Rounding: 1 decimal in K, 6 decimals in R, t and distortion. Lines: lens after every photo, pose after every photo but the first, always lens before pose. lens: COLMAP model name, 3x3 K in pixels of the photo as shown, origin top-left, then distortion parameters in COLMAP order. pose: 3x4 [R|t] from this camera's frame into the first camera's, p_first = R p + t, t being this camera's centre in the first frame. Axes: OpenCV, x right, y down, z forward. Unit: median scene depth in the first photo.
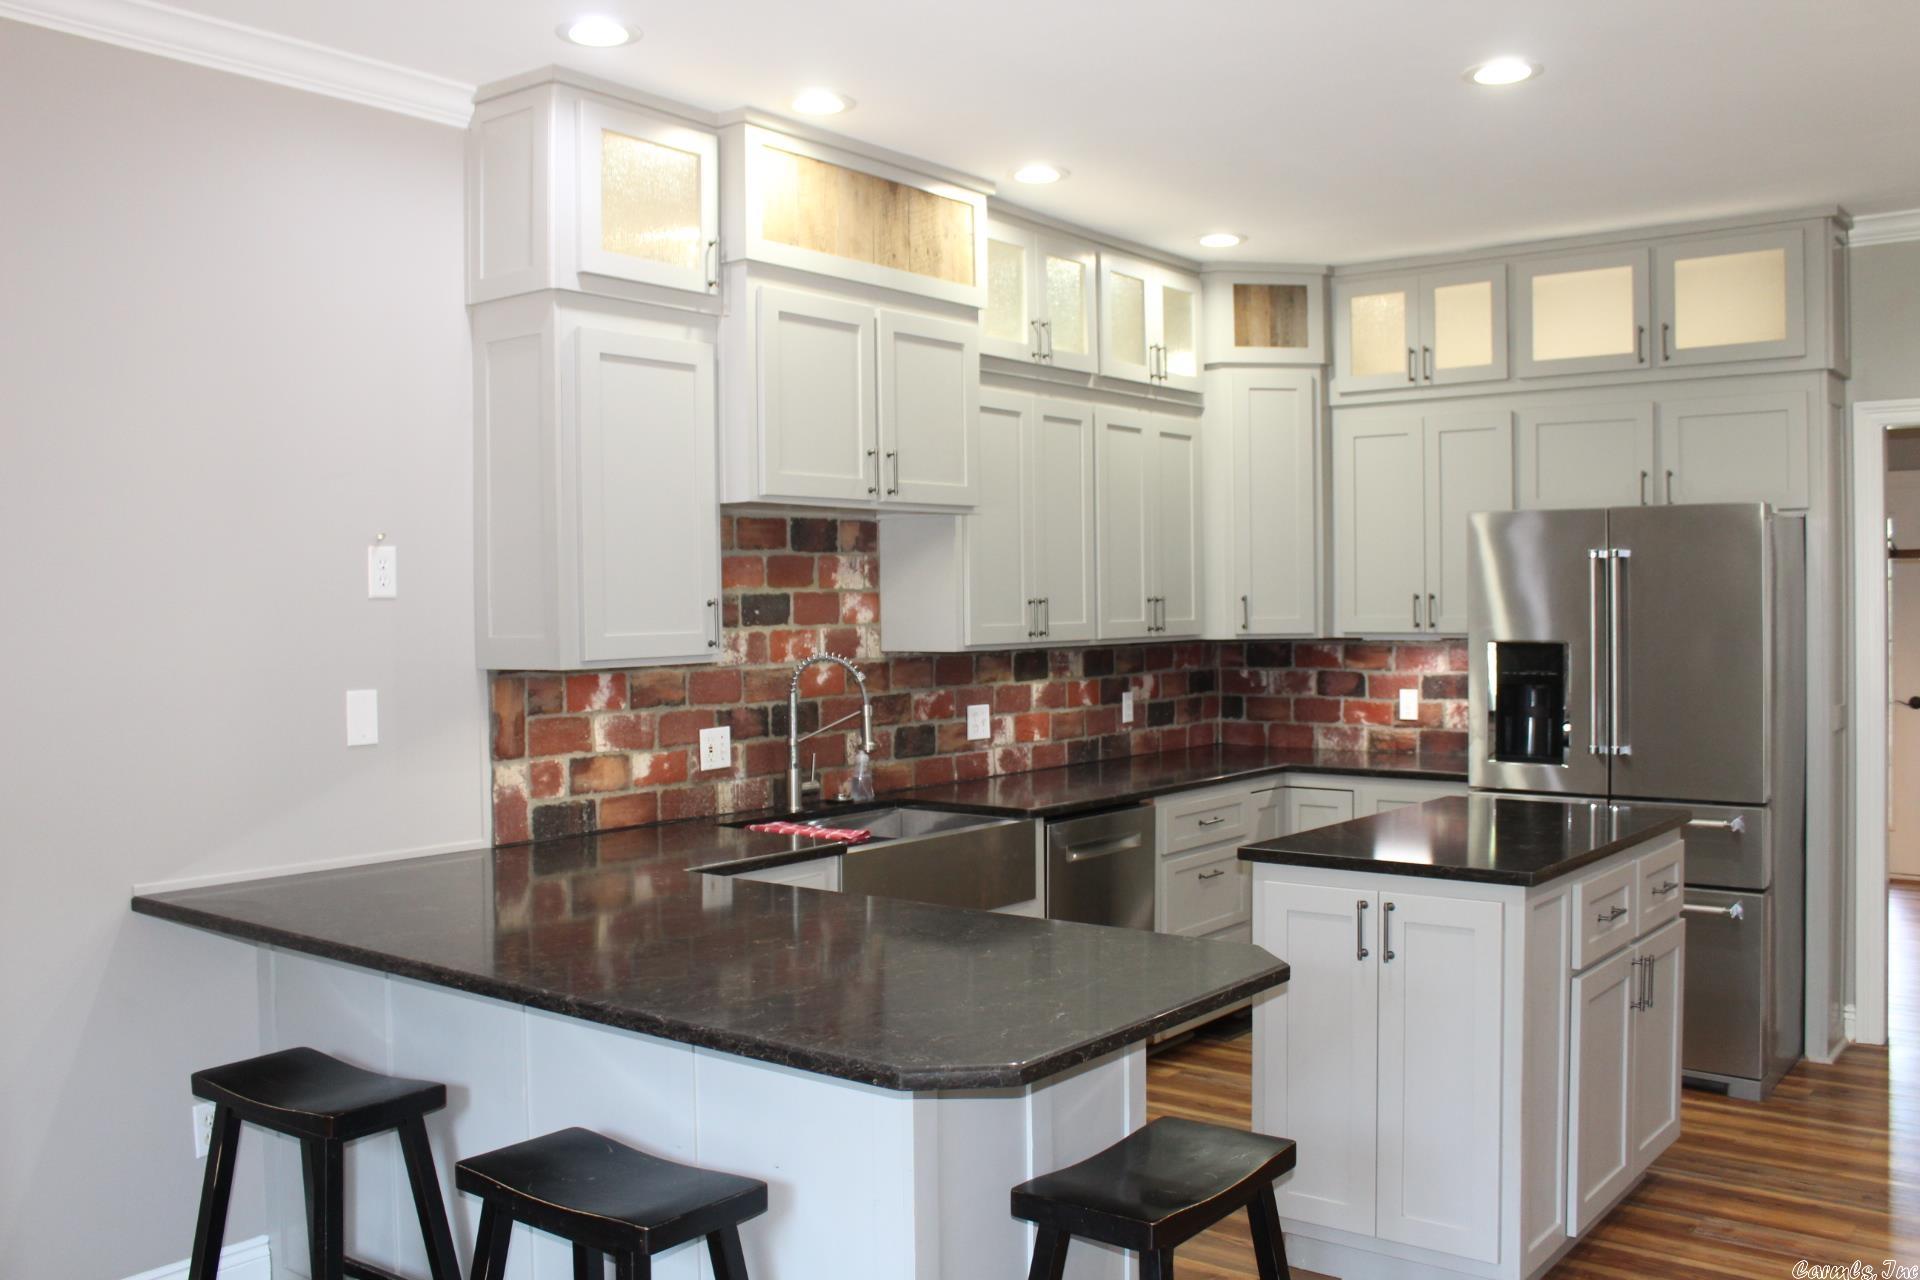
lens RADIAL K [[1683.1, 0, 945.5], [0, 1683.1, 627.0], [0, 0, 1]] dist [-0.151233, 0.128881]
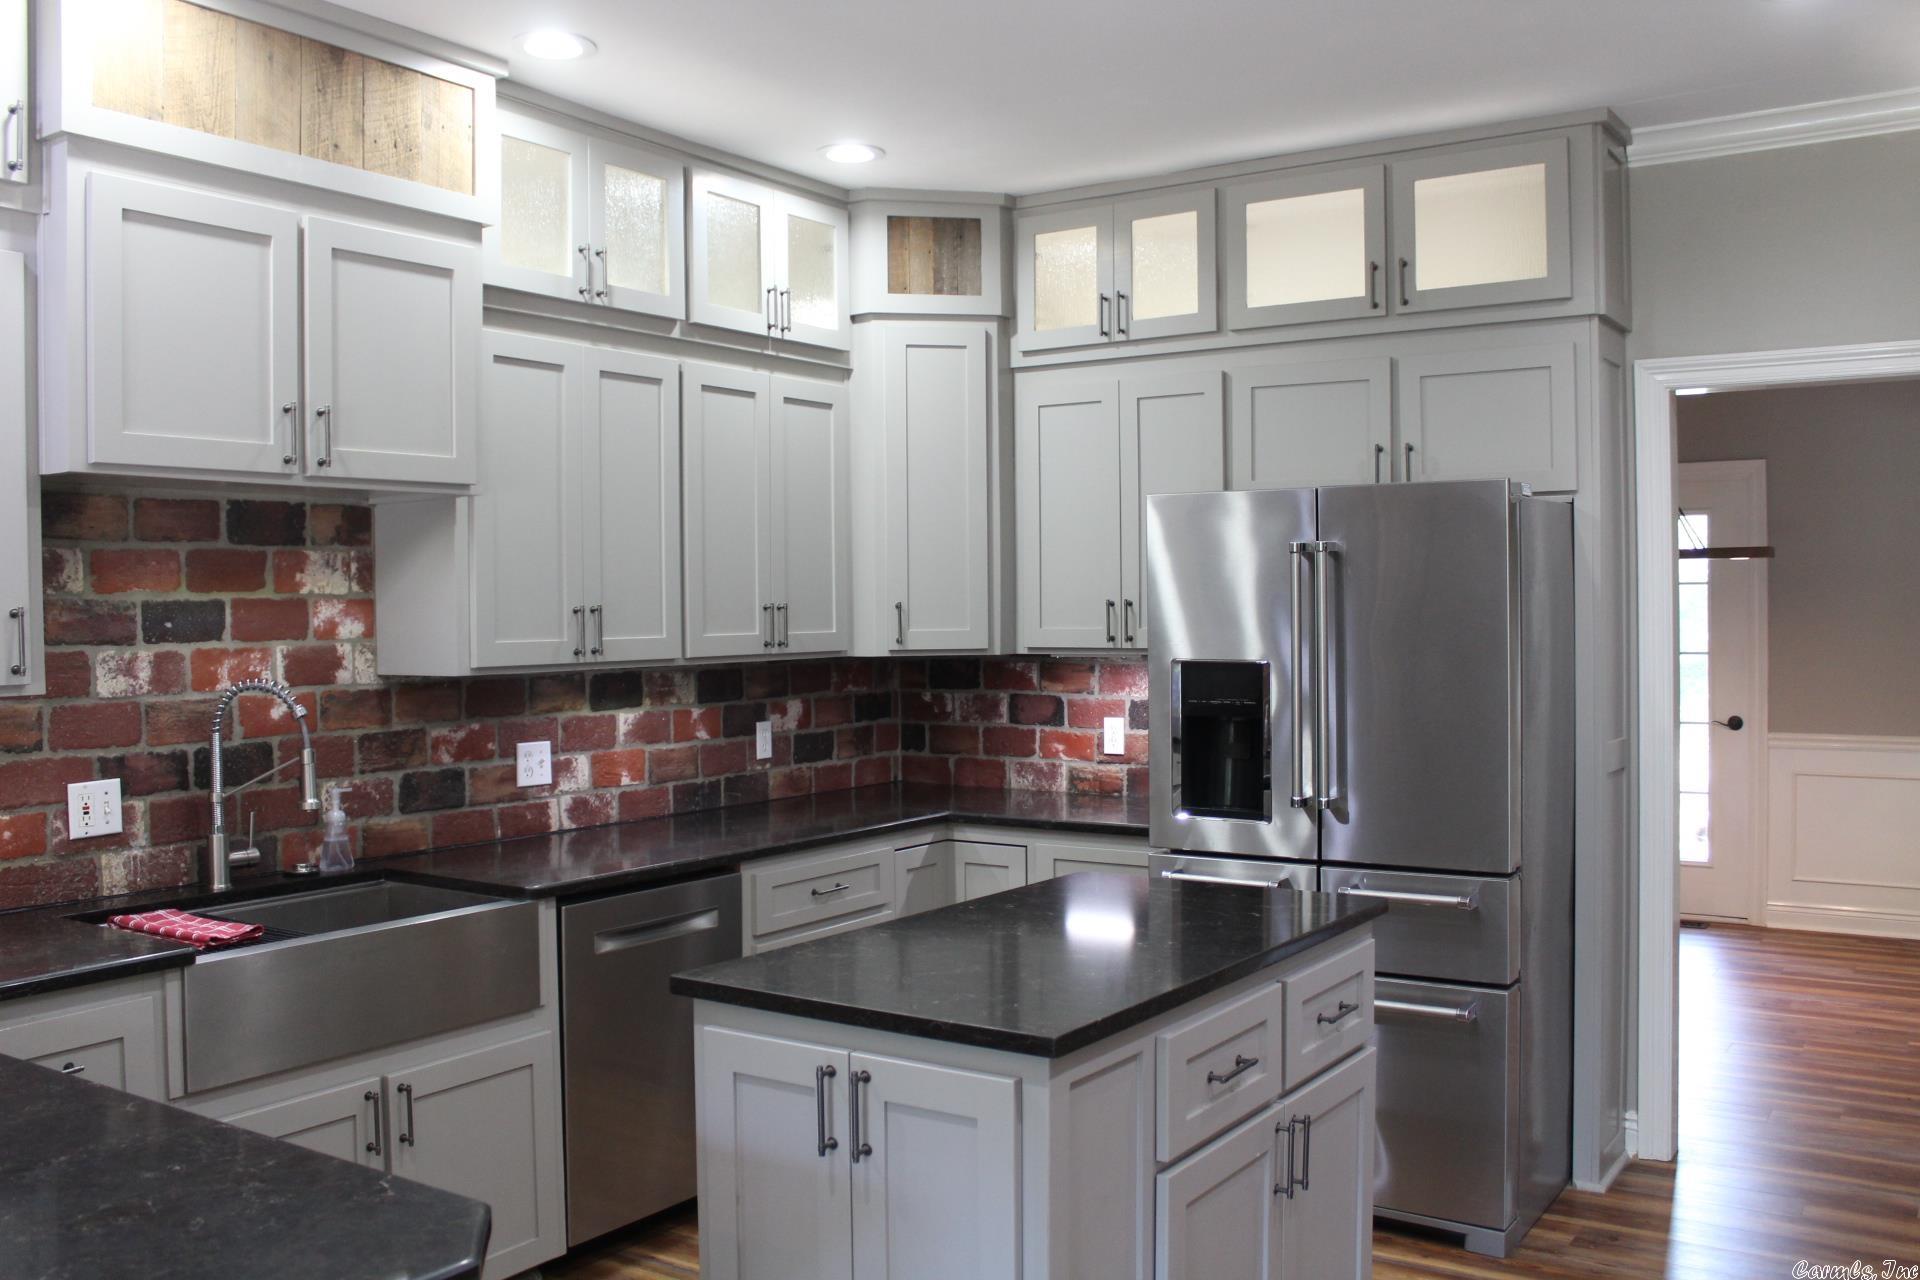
lens RADIAL K [[1683.1, 0, 957.0], [0, 1683.1, 629.3], [0, 0, 1]] dist [-0.151233, 0.128881]
pose [[0.996985, -0.001080, 0.077591, 0.165210], [0.001286, 0.999996, -0.002604, -0.004169], [-0.077588, 0.002696, 0.996982, 0.221761]]
